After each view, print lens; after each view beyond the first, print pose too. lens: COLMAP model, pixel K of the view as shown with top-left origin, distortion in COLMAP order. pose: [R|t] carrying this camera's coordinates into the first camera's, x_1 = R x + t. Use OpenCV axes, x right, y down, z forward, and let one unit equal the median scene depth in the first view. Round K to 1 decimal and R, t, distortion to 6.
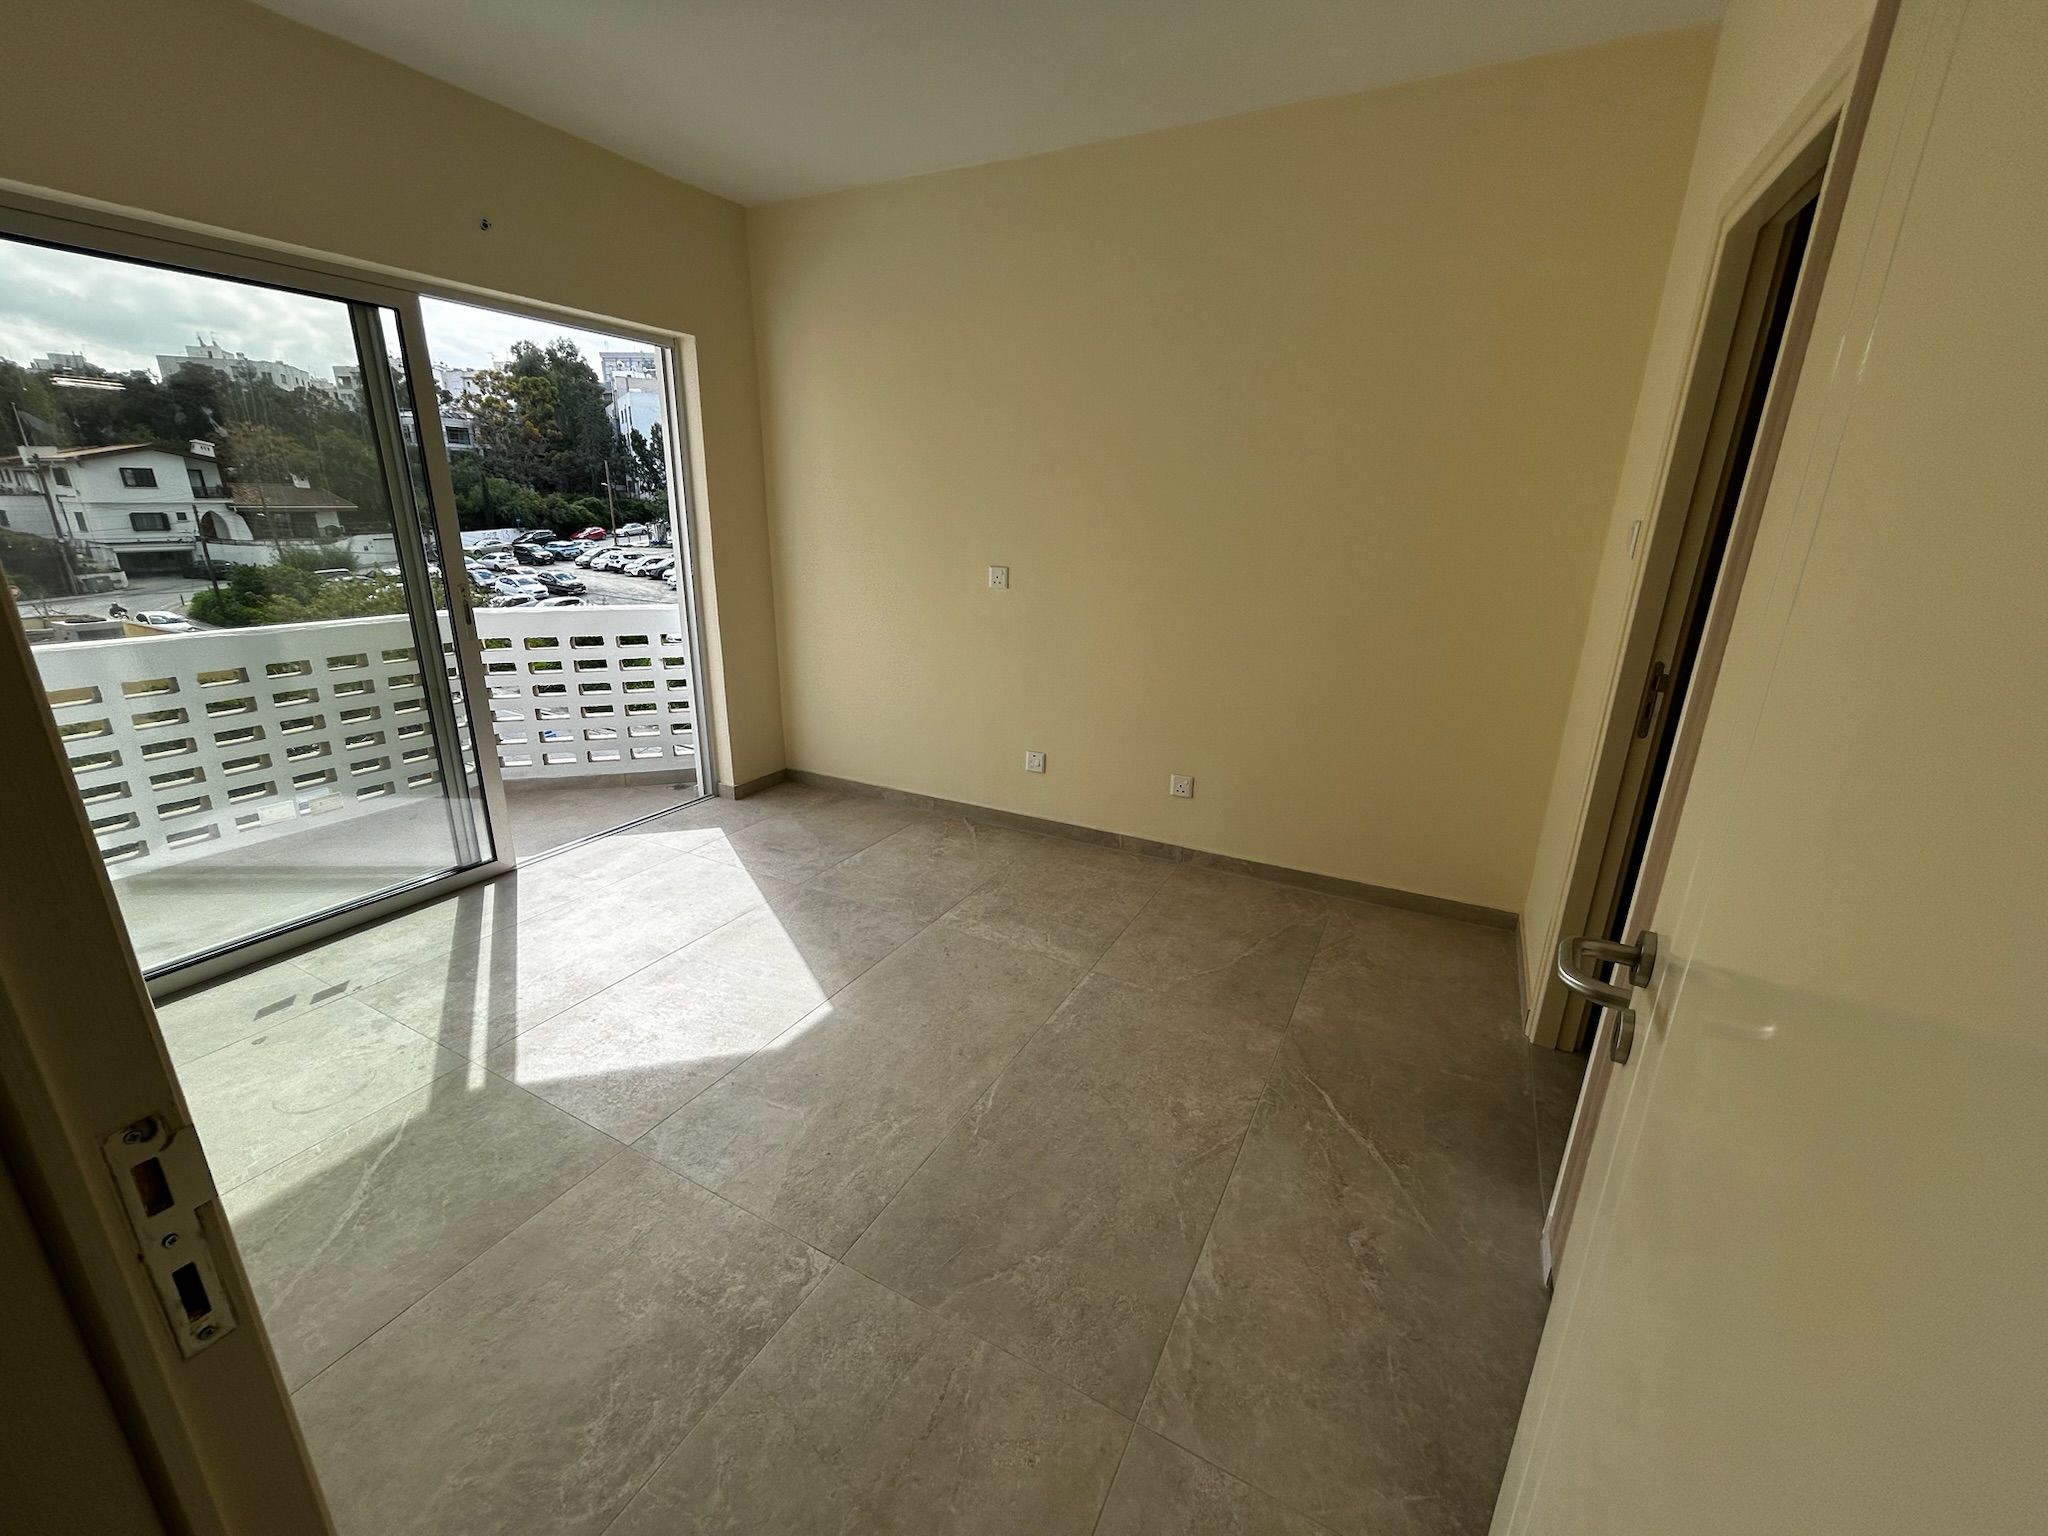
lens RADIAL K [[832.5, 0, 1024.0], [0, 832.5, 768.0], [0, 0, 1]] dist [0.000438, 0.000348]
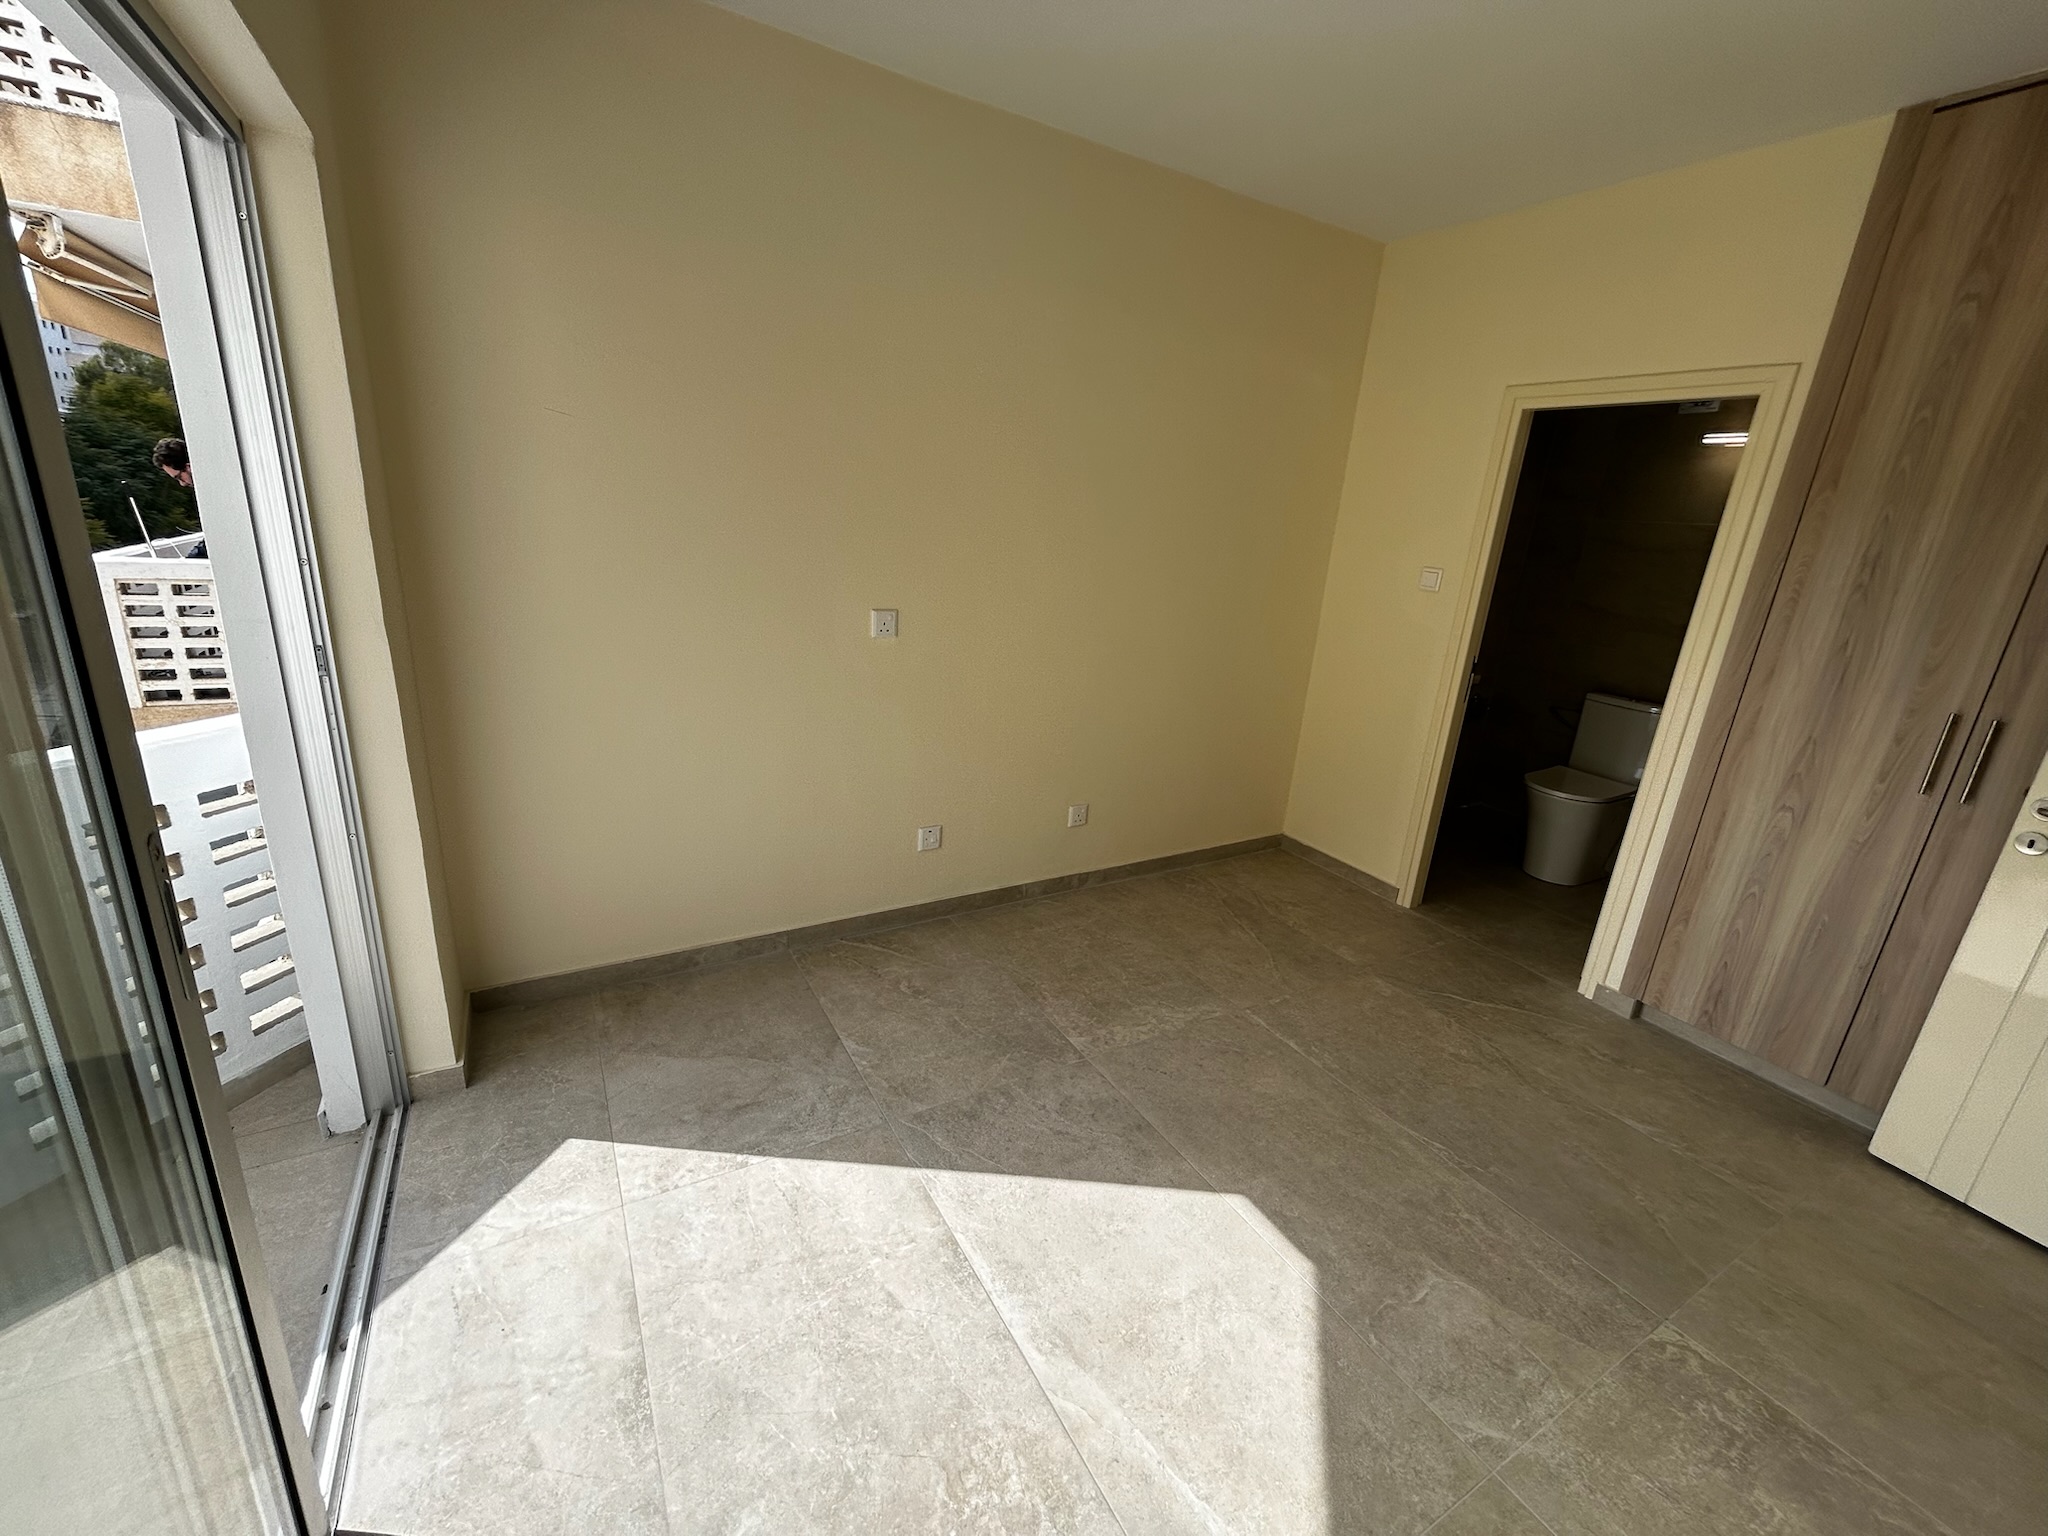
lens RADIAL K [[832.5, 0, 1024.0], [0, 832.5, 768.0], [0, 0, 1]] dist [0.000438, 0.000348]
pose [[0.526666, -0.234732, 0.817021, -0.748449], [0.200609, 0.968293, 0.148877, -0.225245], [-0.826062, 0.085493, 0.557057, 0.567775]]
